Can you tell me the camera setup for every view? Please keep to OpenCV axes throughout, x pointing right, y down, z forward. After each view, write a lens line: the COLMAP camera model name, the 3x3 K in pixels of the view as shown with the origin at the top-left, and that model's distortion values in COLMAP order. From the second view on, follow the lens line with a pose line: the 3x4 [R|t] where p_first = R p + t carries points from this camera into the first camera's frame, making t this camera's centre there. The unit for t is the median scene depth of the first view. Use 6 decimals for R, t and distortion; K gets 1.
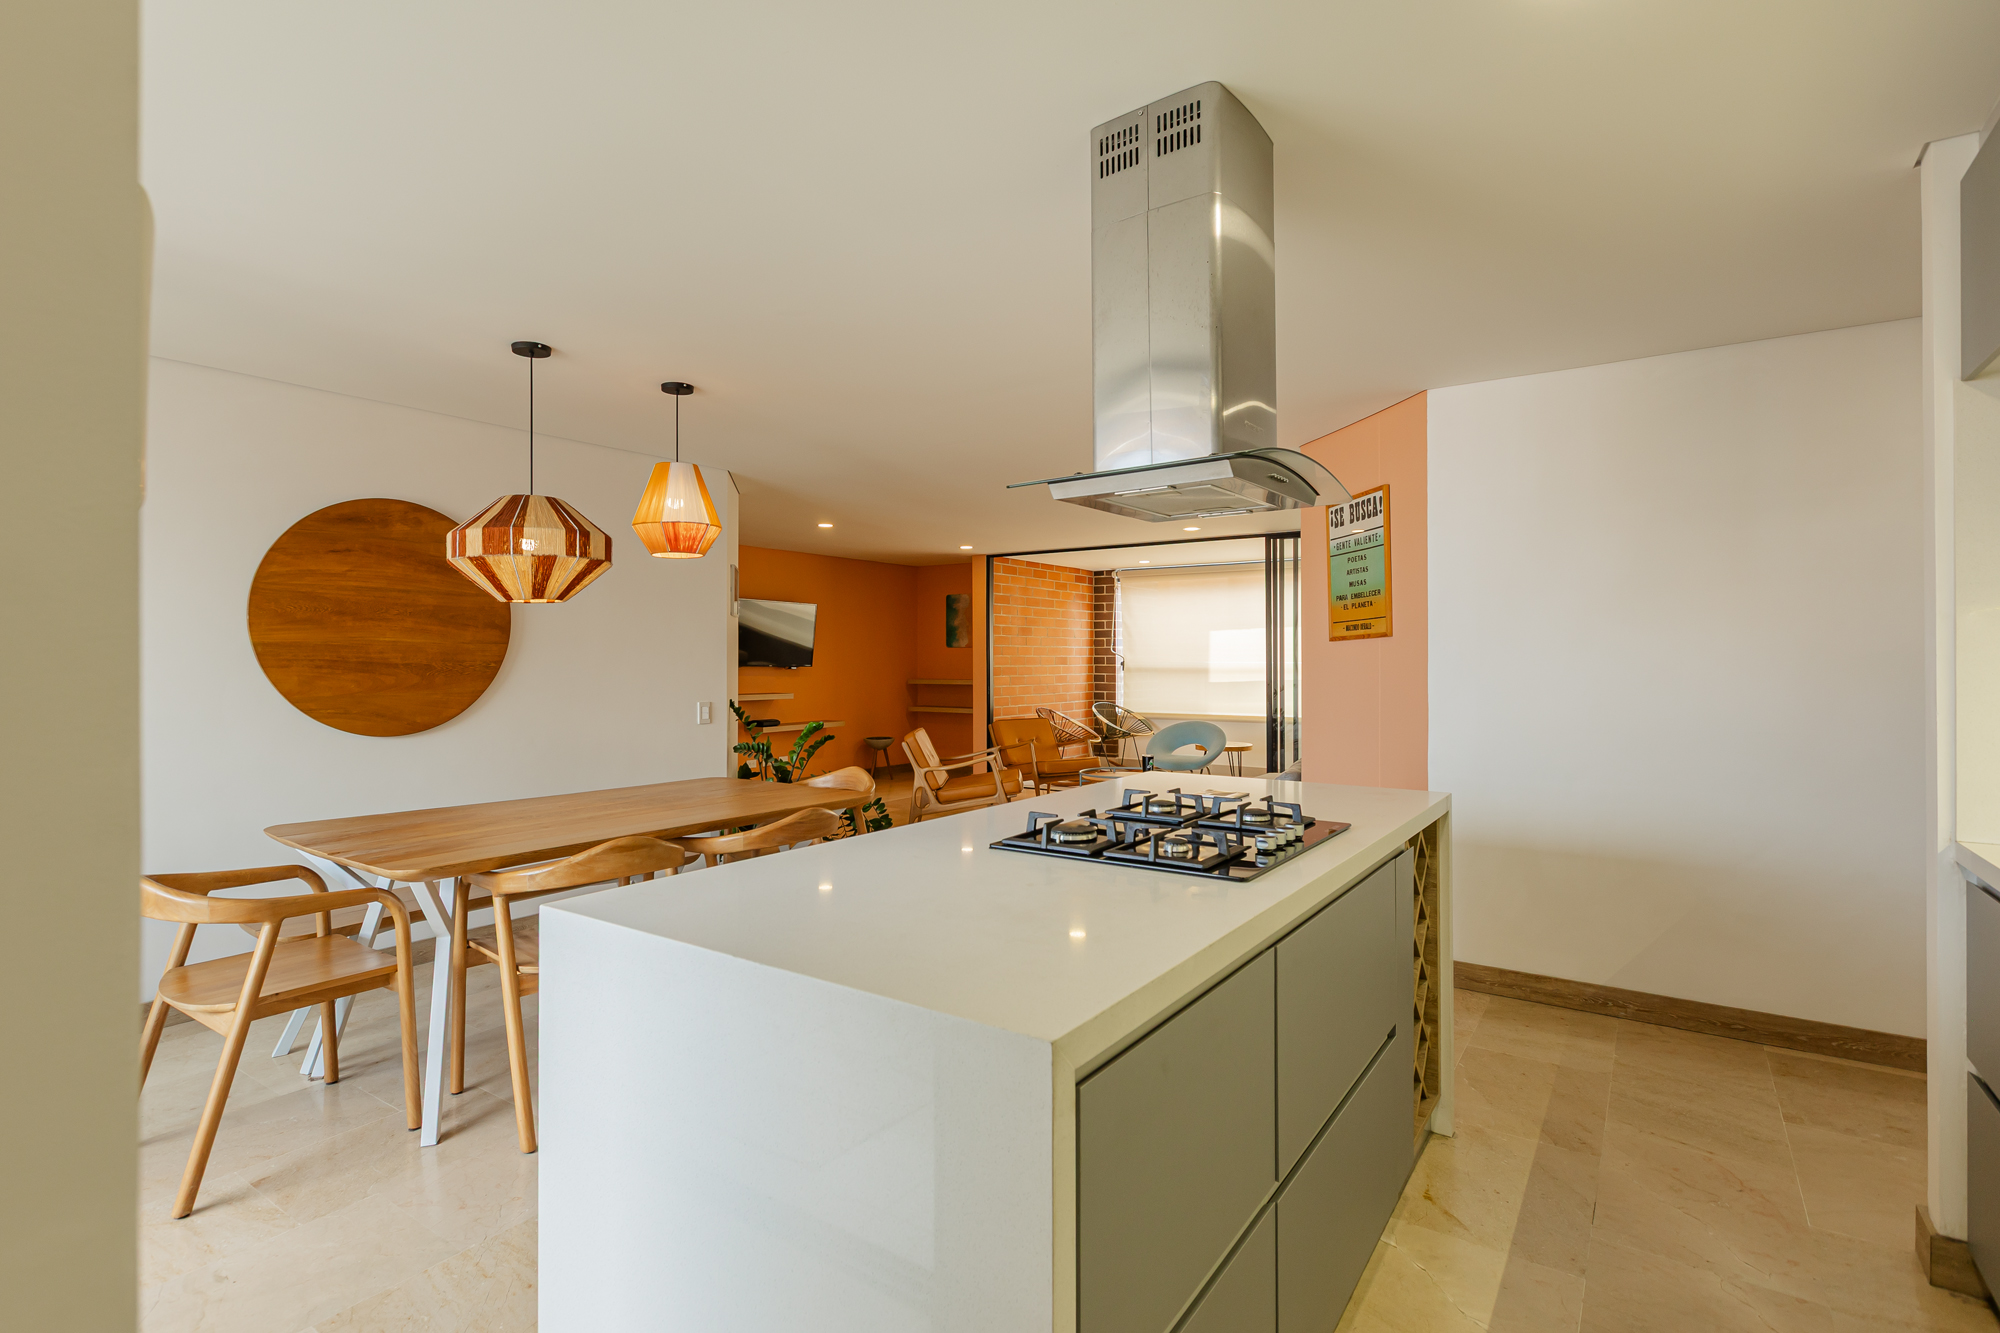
lens RADIAL K [[914.0, 0, 1000.5], [0, 914.0, 662.9], [0, 0, 1]] dist [0.004069, 0.001417]
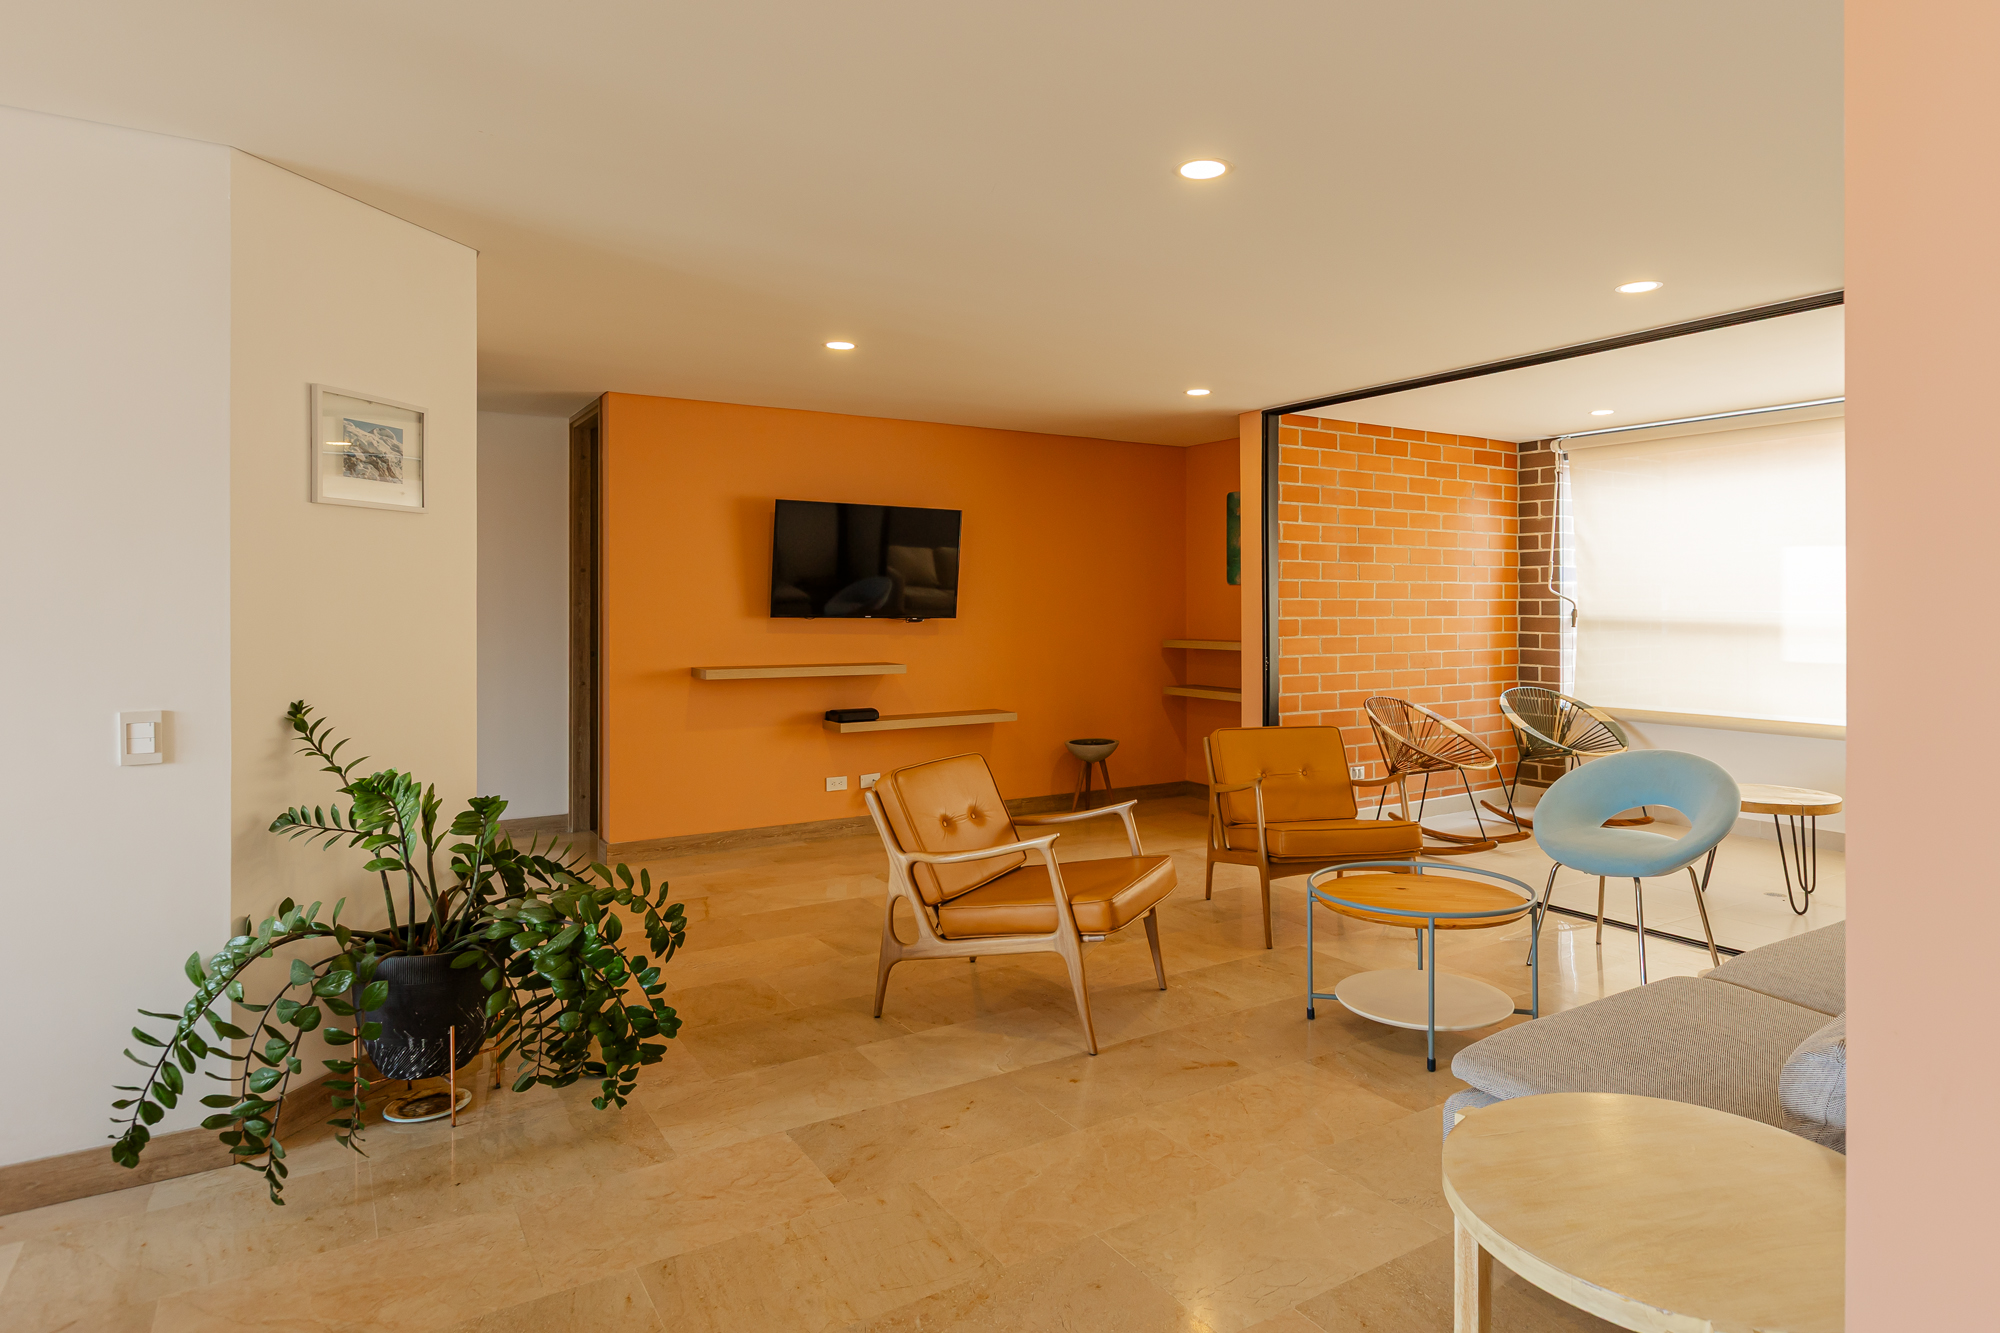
lens RADIAL K [[1152.1, 0, 1089.2], [0, 1152.1, 596.9], [0, 0, 1]] dist [-0.003584, 0.000228]
pose [[0.936106, -0.000702, -0.351718, 0.117025], [-0.002647, 0.999956, -0.009040, -0.002373], [0.351709, 0.009394, 0.936062, 0.305282]]
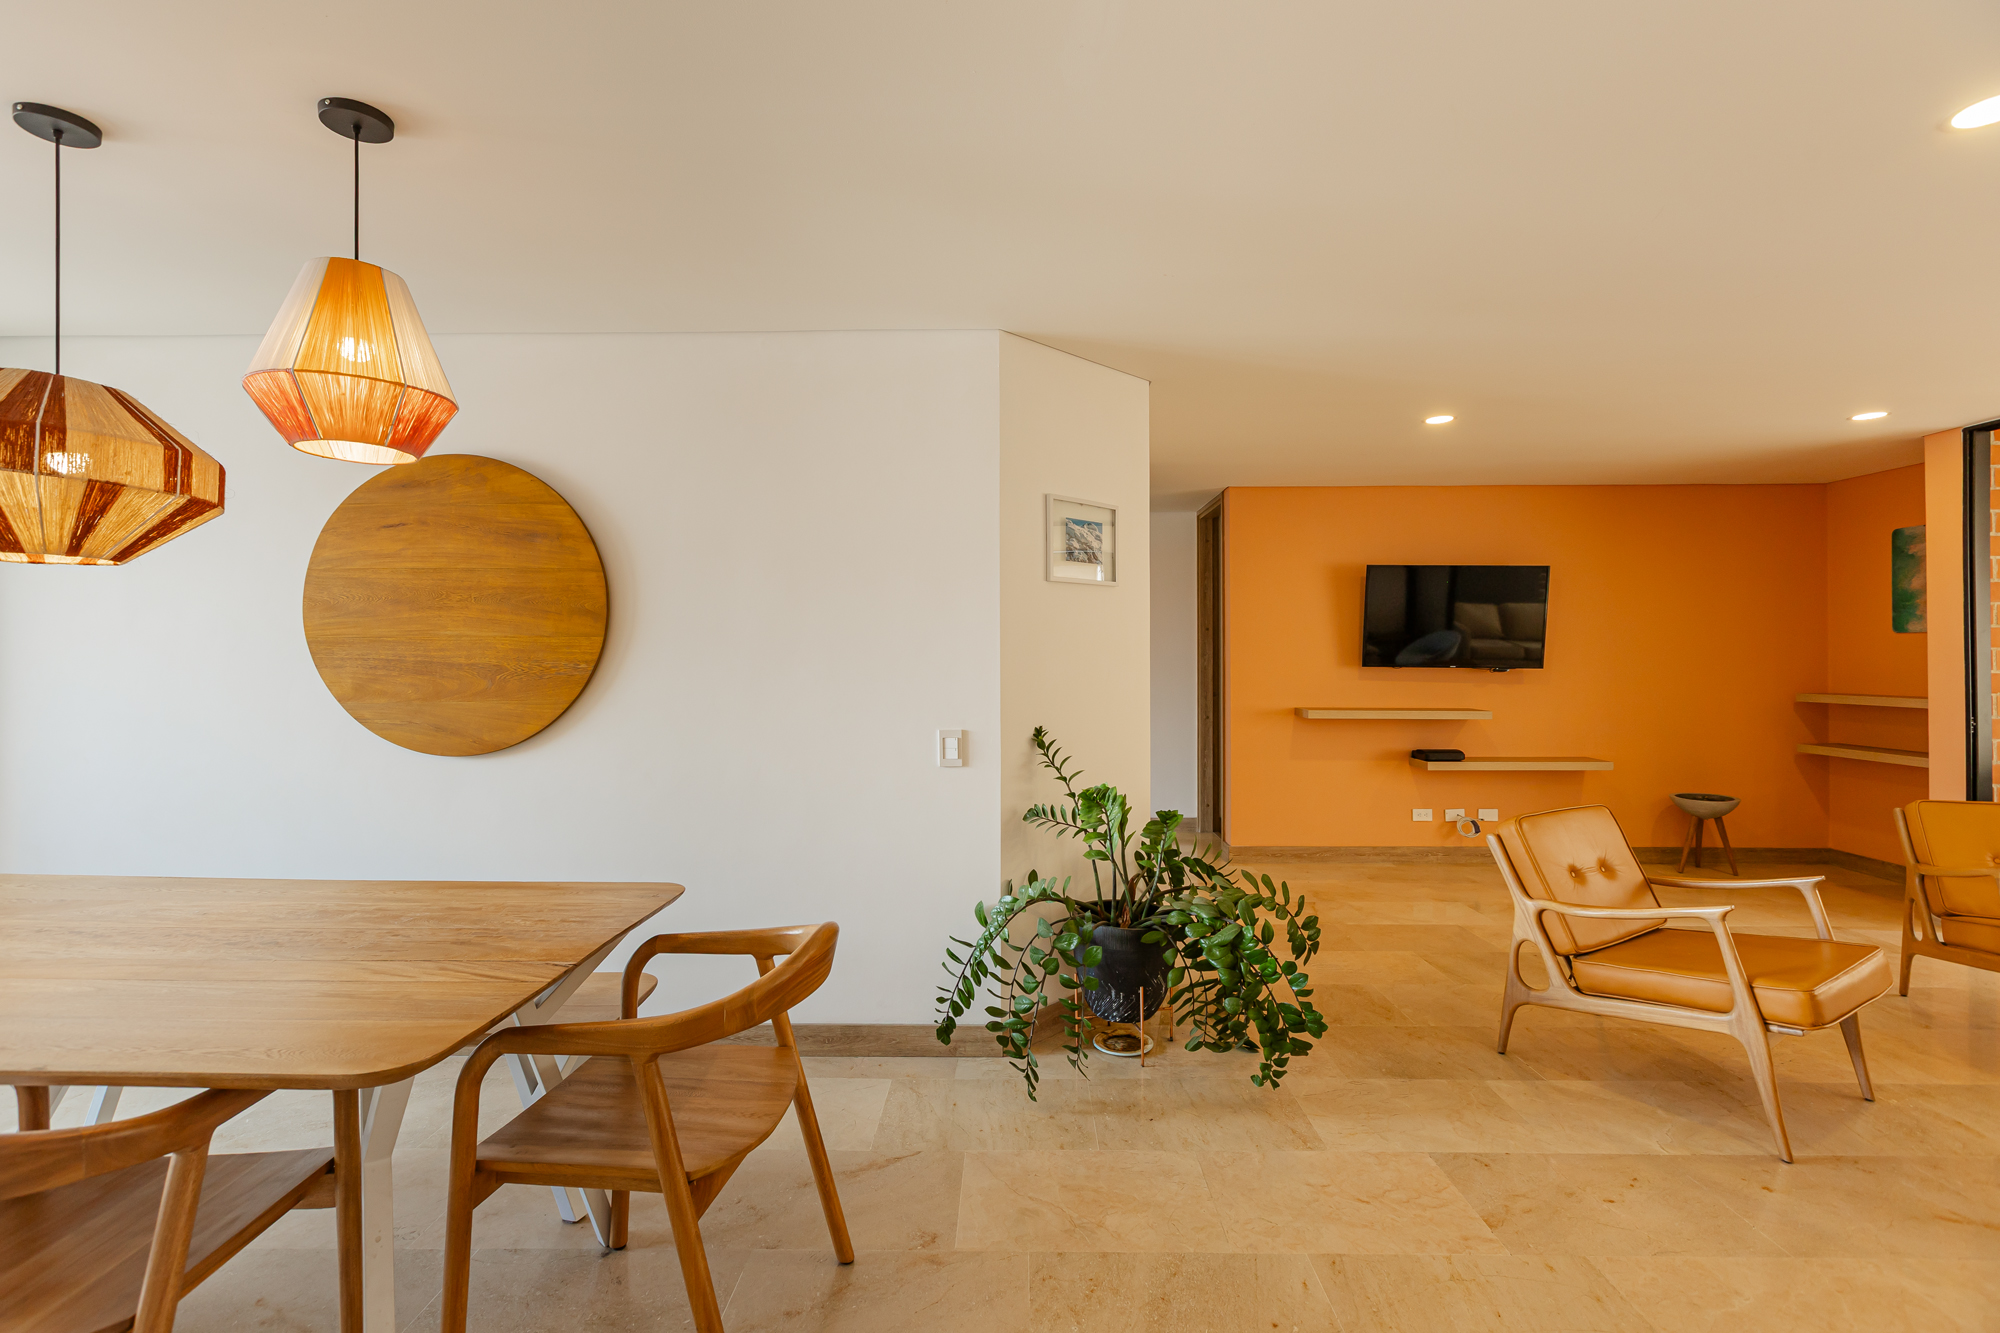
lens RADIAL K [[914.0, 0, 1006.0], [0, 914.0, 650.1], [0, 0, 1]] dist [0.004069, 0.001417]
pose [[0.566373, -0.003685, -0.824141, 0.084375], [-0.003047, 0.999974, -0.006566, -0.002419], [0.824143, 0.006230, 0.566347, 0.317807]]
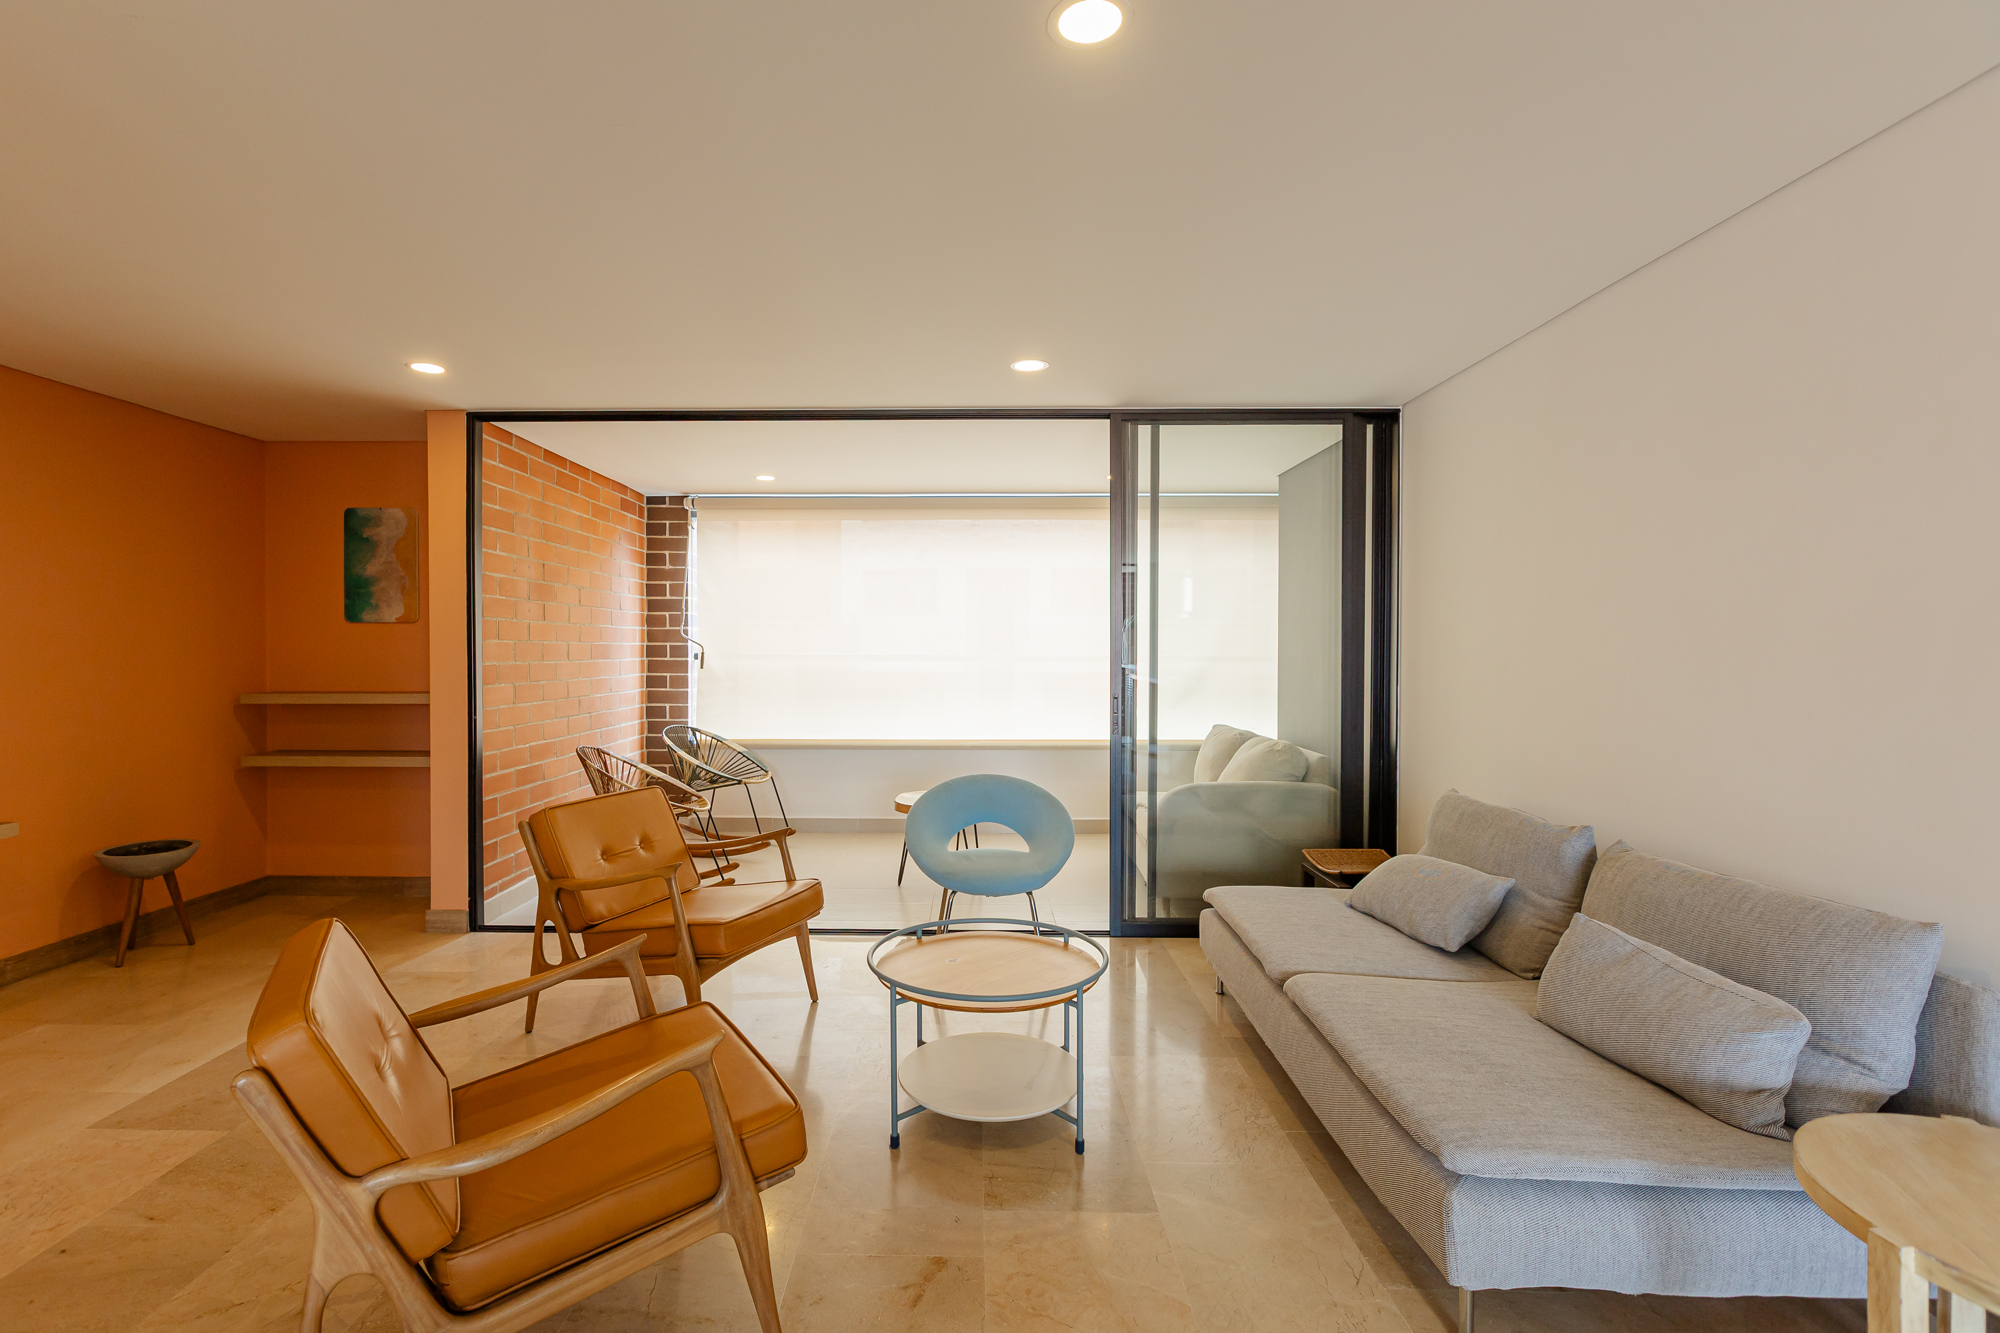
lens RADIAL K [[914.0, 0, 973.3], [0, 914.0, 659.3], [0, 0, 1]] dist [0.004069, 0.001417]
pose [[0.830831, -0.002802, 0.556518, -0.054299], [-0.002050, 0.999965, 0.008095, -0.002589], [-0.556521, -0.007867, 0.830796, 0.455129]]
